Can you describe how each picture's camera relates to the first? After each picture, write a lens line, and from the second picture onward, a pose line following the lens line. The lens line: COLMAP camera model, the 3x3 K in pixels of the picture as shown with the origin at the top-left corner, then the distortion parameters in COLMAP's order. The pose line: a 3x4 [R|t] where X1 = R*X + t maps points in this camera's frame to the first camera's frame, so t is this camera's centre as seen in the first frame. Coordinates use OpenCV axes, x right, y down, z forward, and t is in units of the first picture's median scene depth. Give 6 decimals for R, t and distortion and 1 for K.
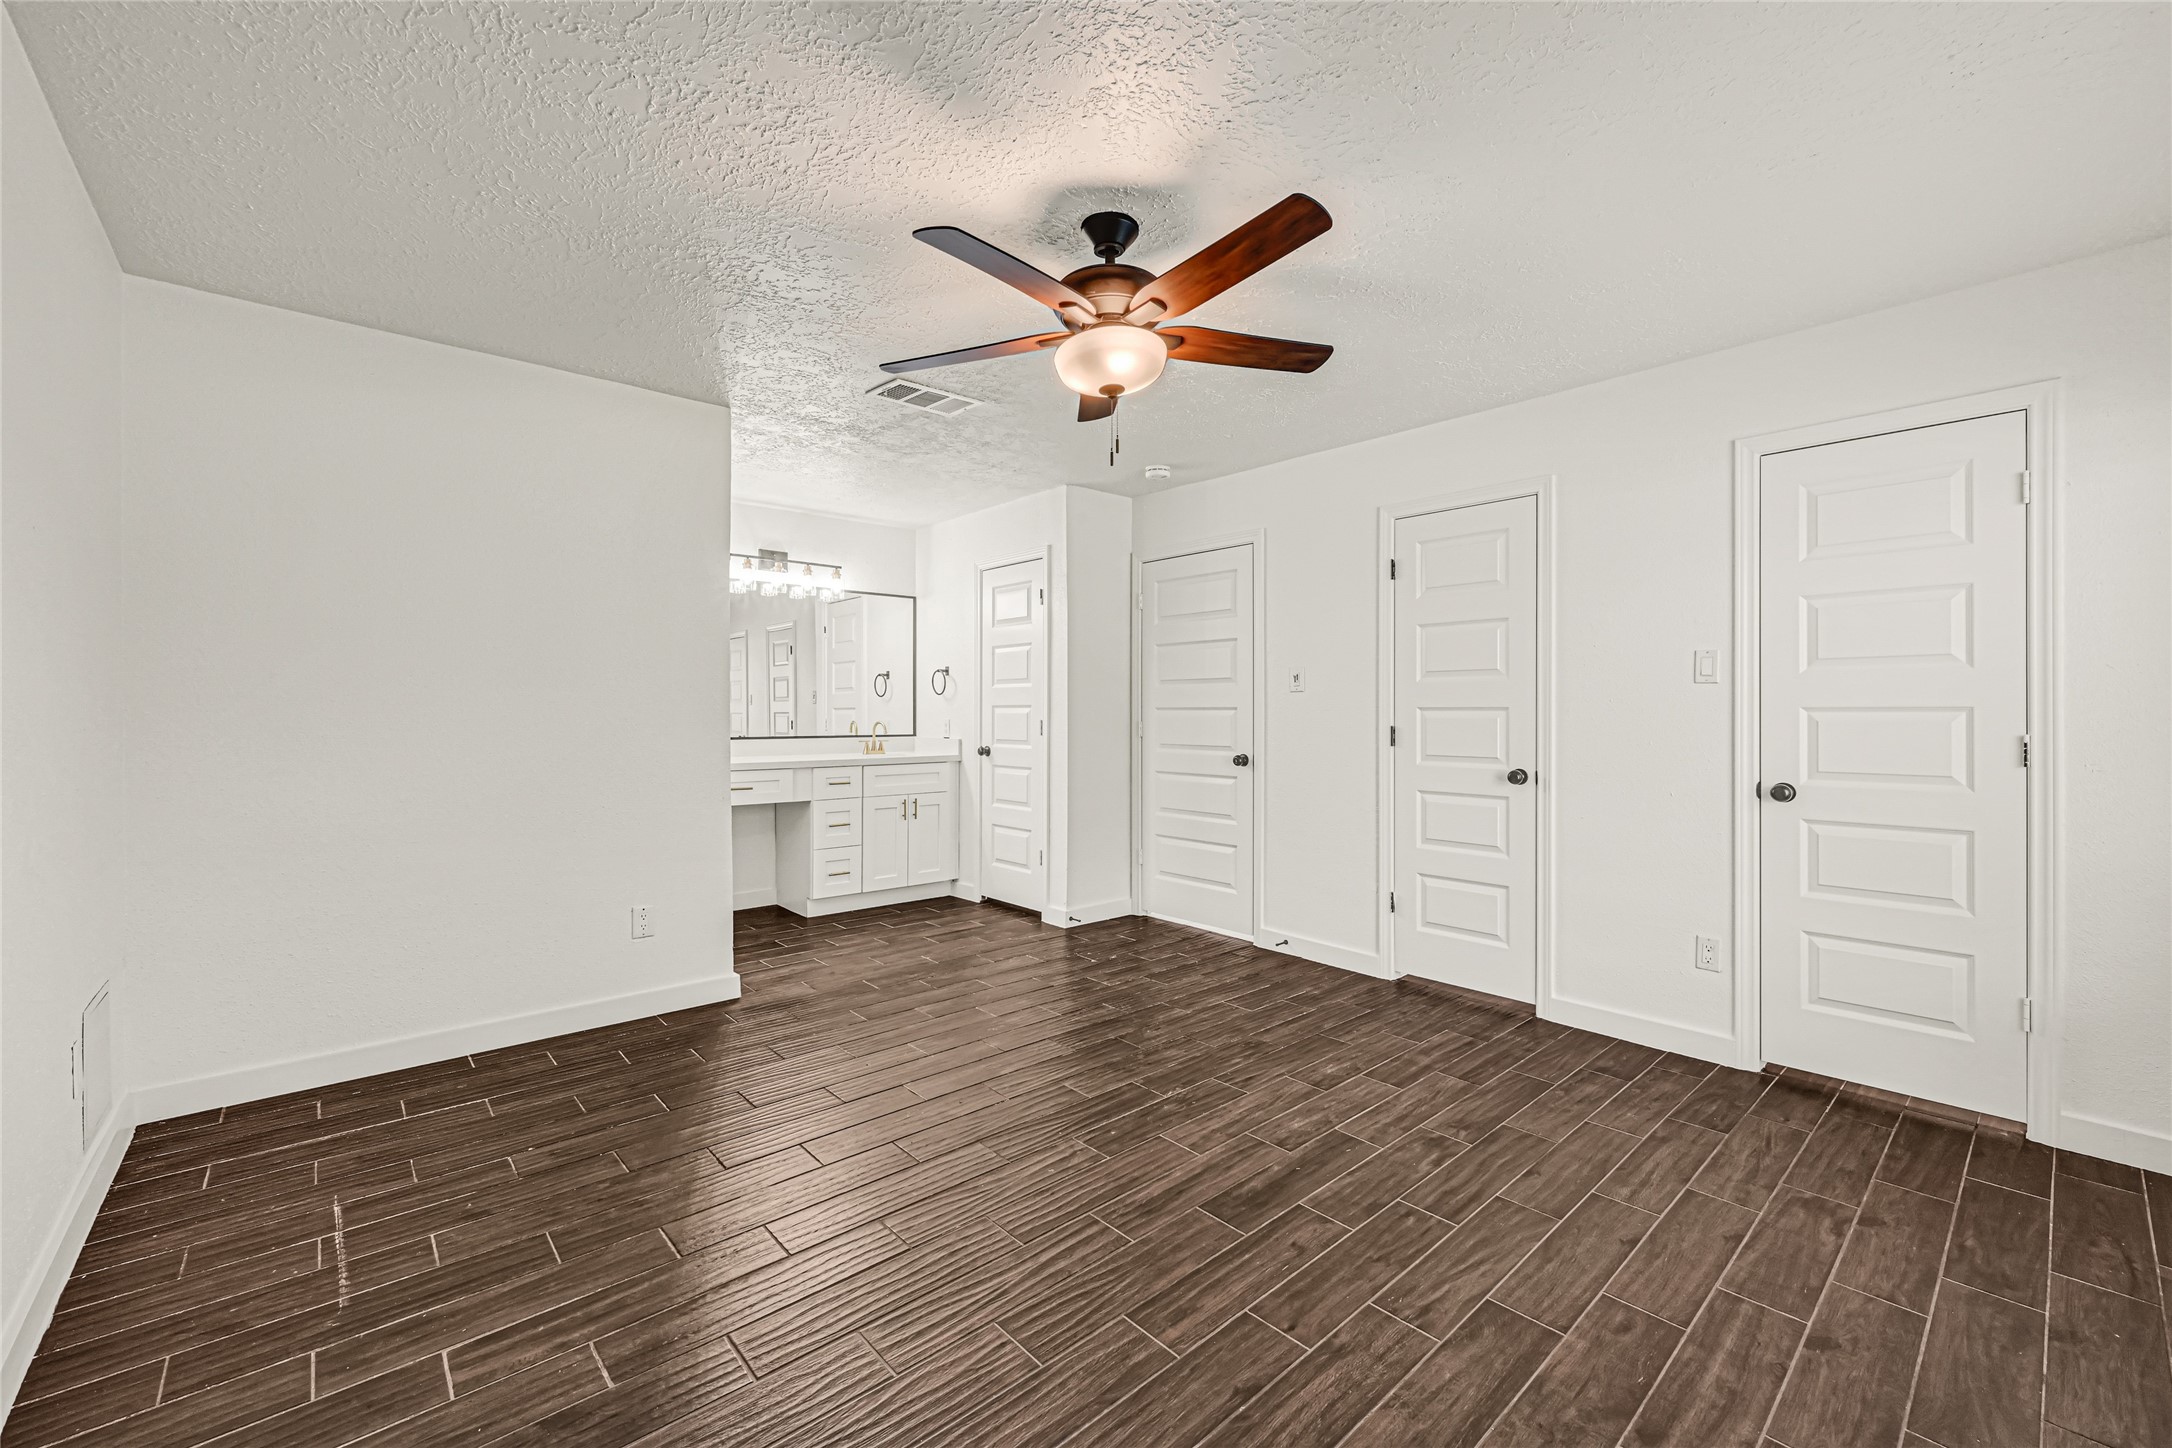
lens RADIAL K [[886.2, 0, 1092.7], [0, 886.2, 717.1], [0, 0, 1]] dist [0.002961, -0.000321]
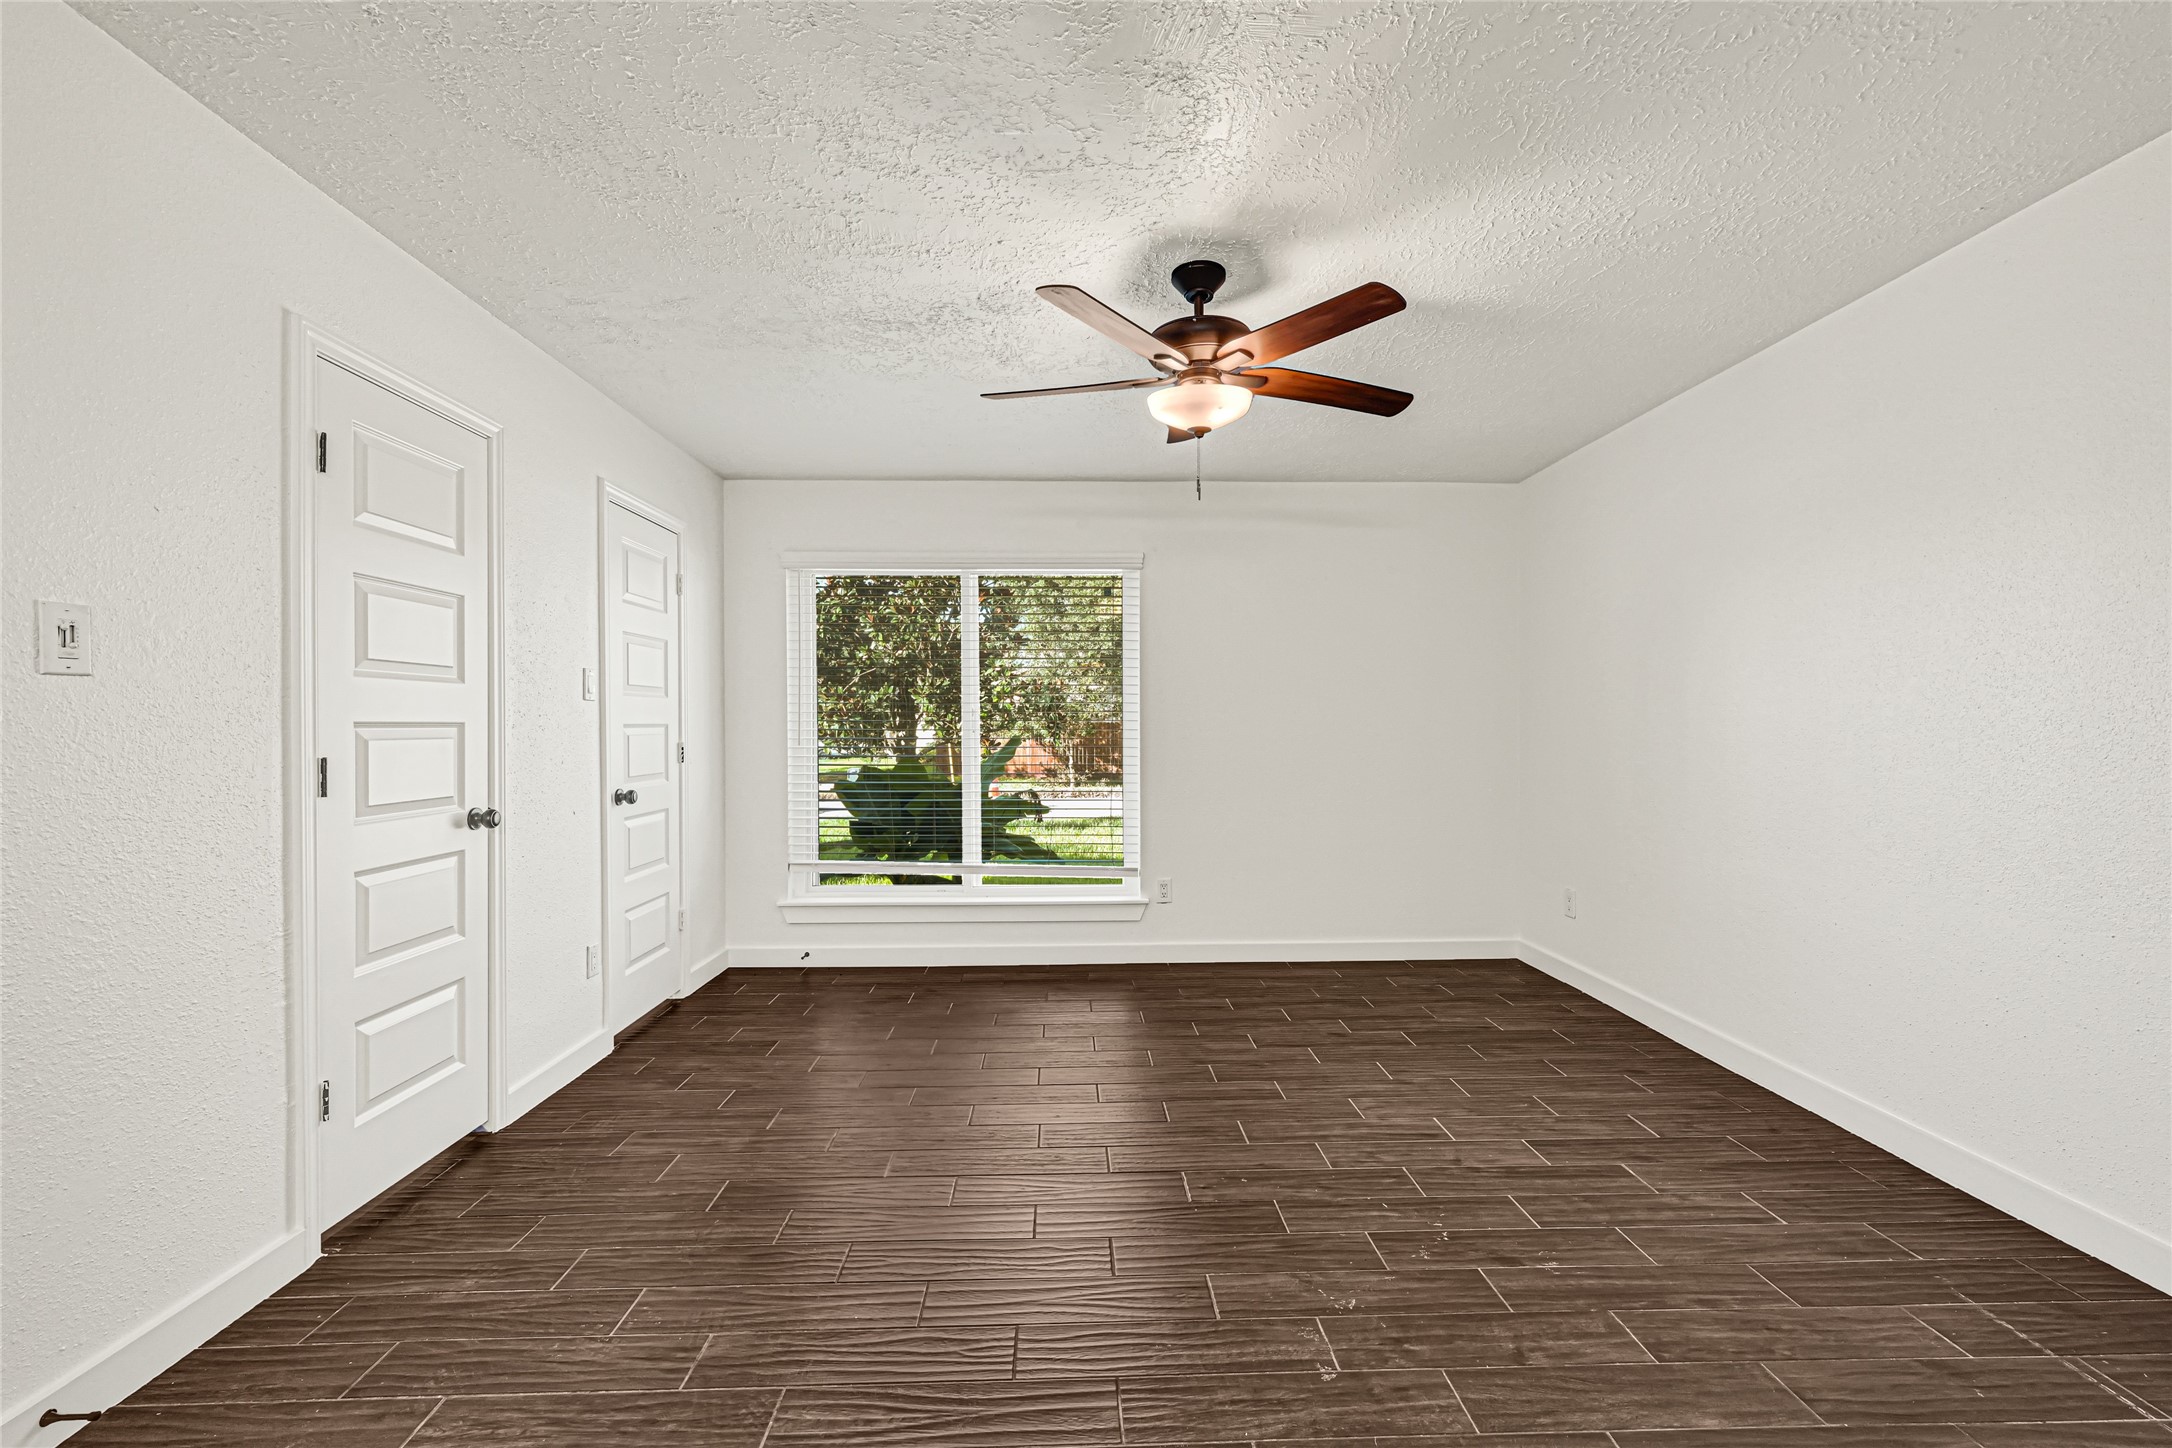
lens RADIAL K [[886.2, 0, 1097.3], [0, 886.2, 722.9], [0, 0, 1]] dist [0.002961, -0.000321]
pose [[-0.763206, 0.005274, 0.646133, -0.396951], [0.008619, 0.999961, 0.002018, -0.008463], [-0.646097, 0.007110, -0.763222, 1.294110]]
